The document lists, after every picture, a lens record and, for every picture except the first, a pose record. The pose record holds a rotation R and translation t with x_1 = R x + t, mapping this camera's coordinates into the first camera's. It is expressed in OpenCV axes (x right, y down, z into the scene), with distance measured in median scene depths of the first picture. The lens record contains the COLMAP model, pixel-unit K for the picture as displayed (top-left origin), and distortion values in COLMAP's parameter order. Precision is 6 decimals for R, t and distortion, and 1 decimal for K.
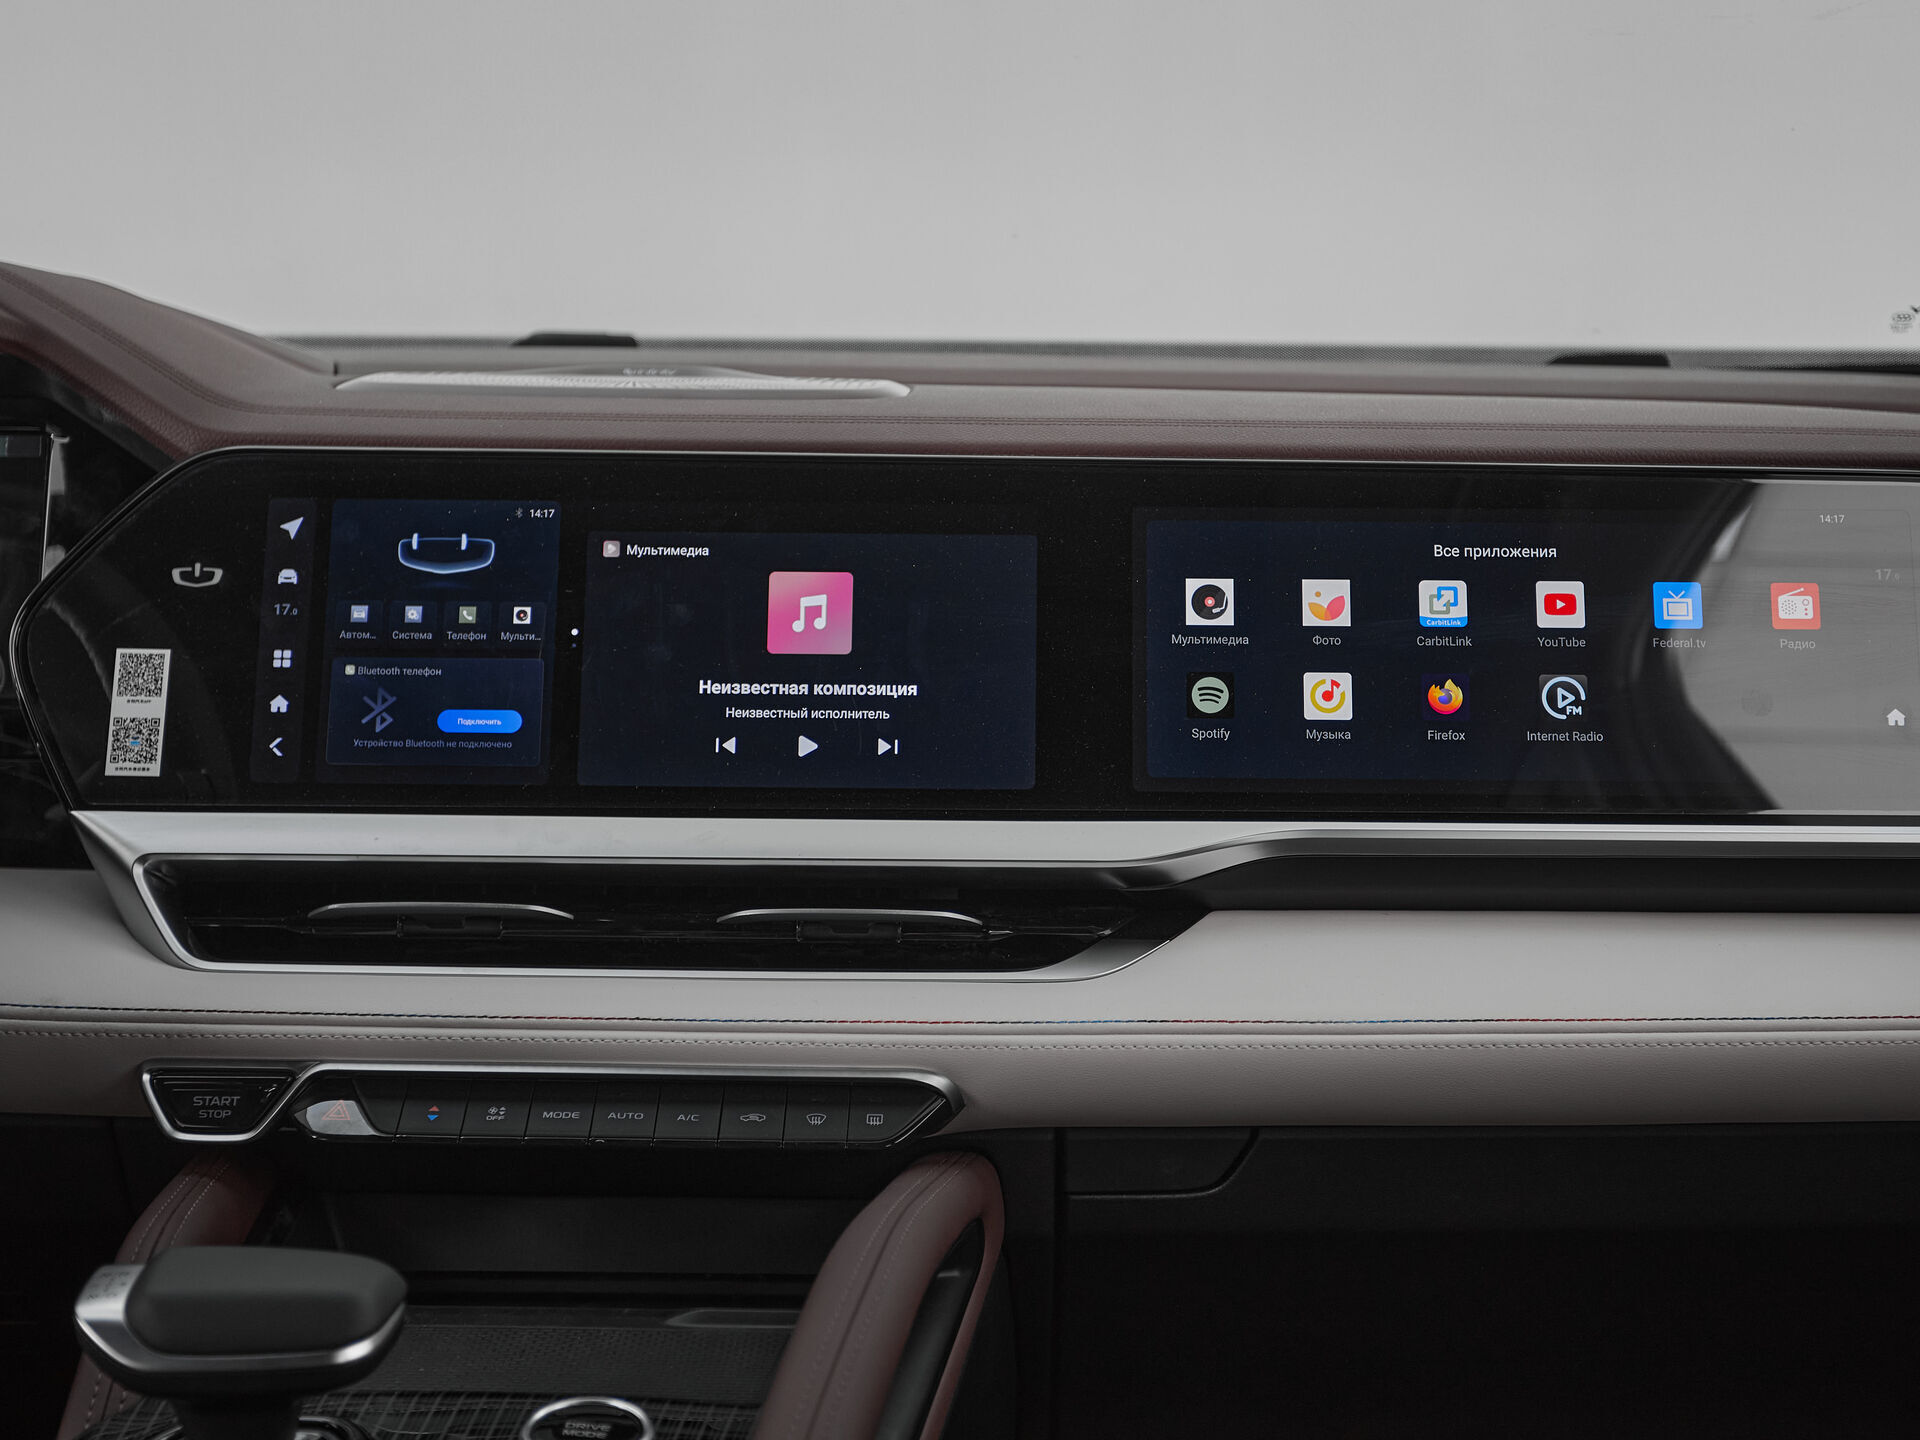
lens RADIAL K [[2620.1, 0, 1025.2], [0, 2620.1, 685.2], [0, 0, 1]] dist [0.037813, 0.000000]
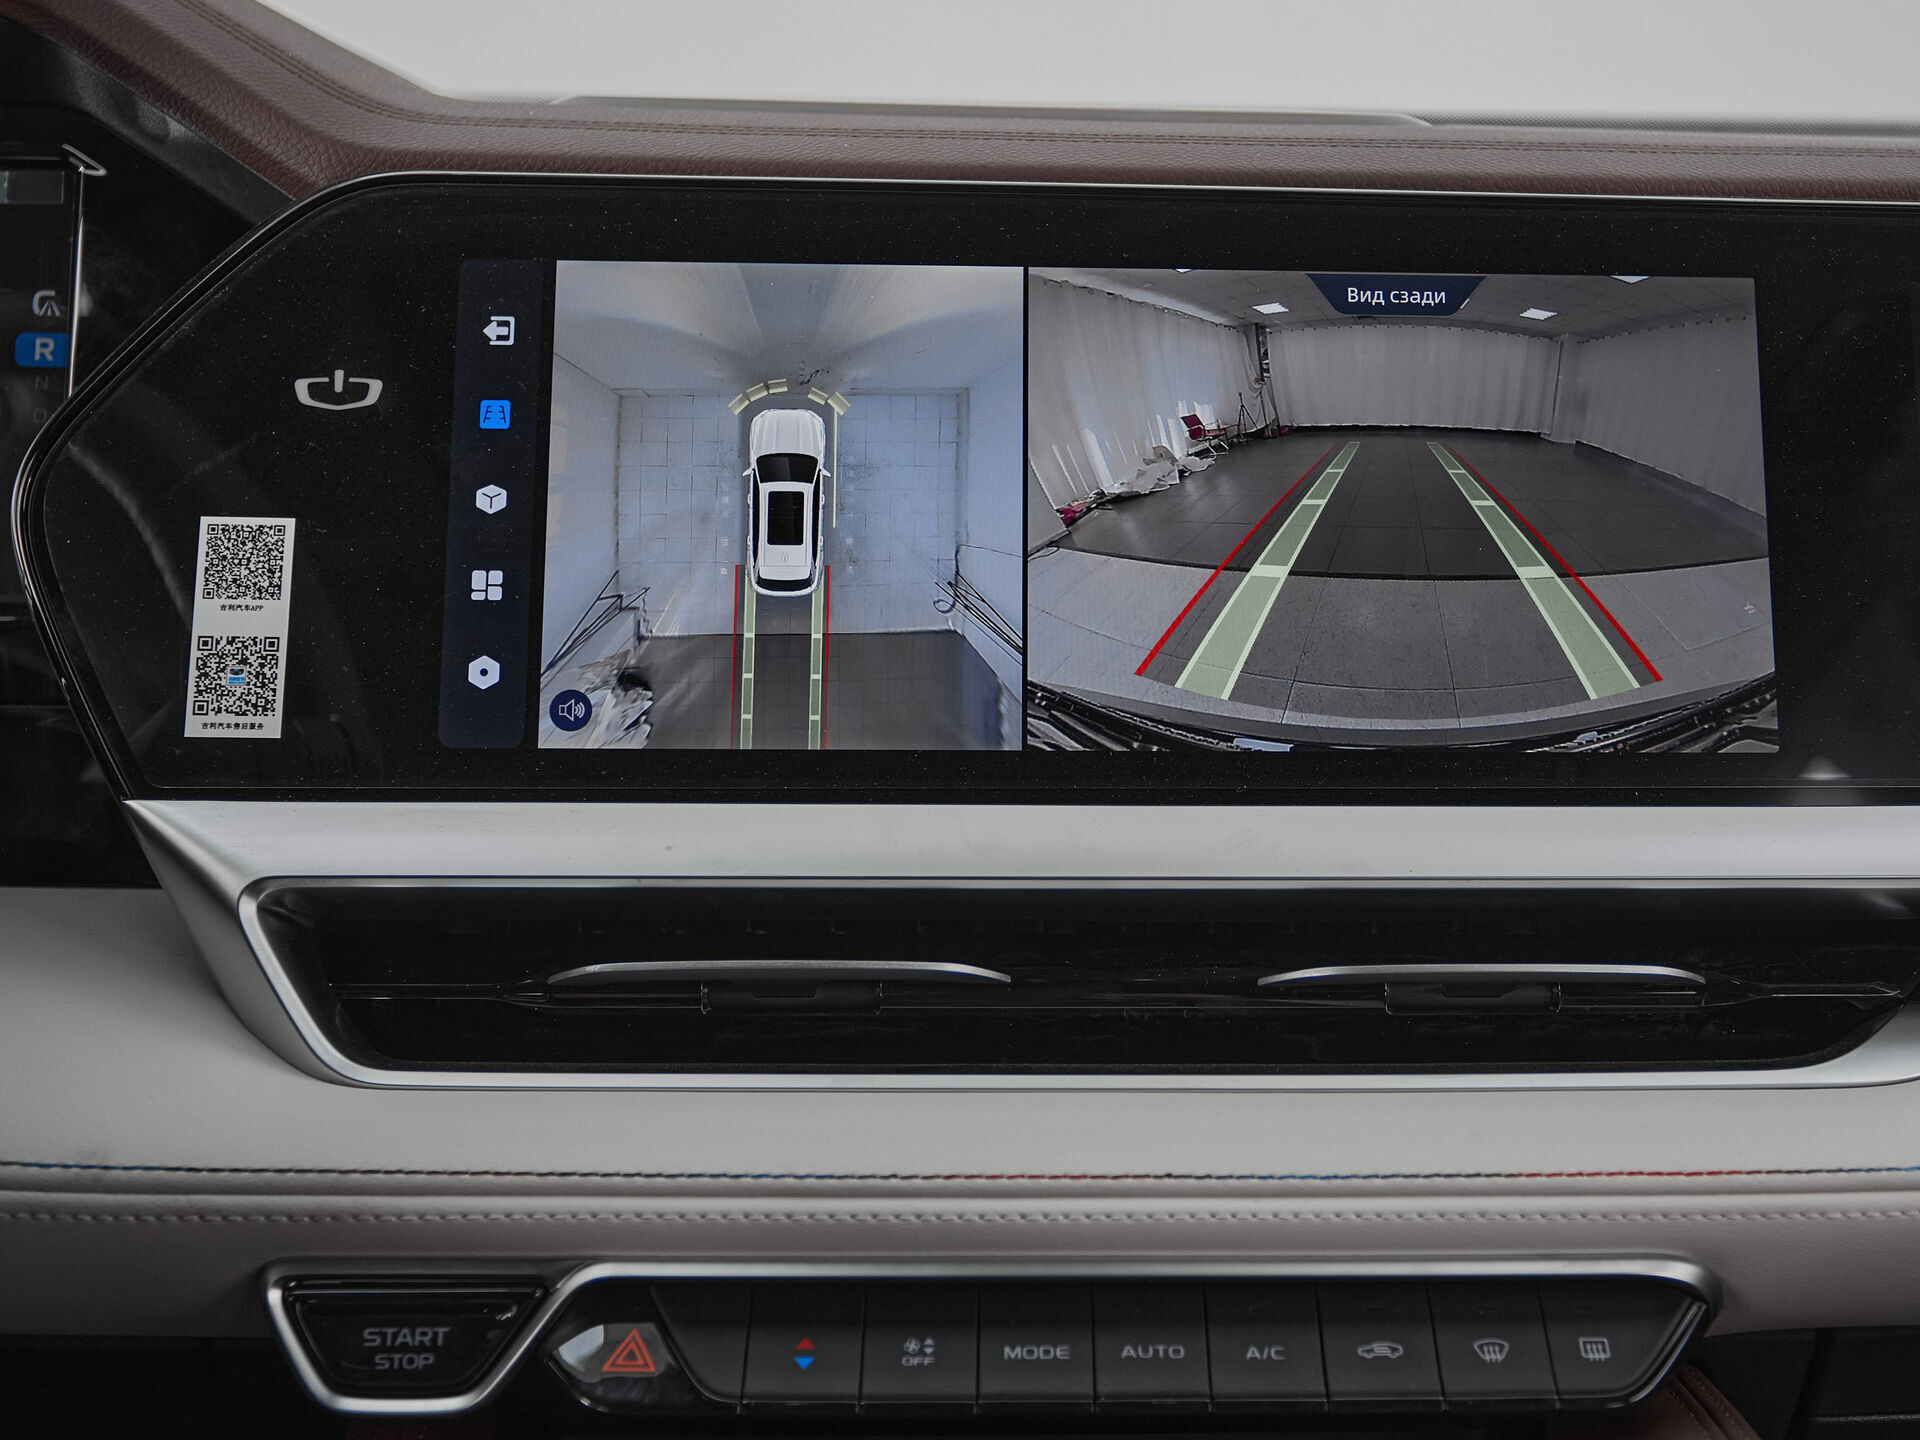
lens RADIAL K [[2308.5, 0, 1096.4], [0, 2308.5, 684.6], [0, 0, 1]] dist [0.007325, 0.000000]
pose [[0.998559, -0.004435, 0.053476, -0.179054], [0.002646, 0.999436, 0.033471, 0.006539], [-0.053594, -0.033282, 0.998008, 0.490150]]
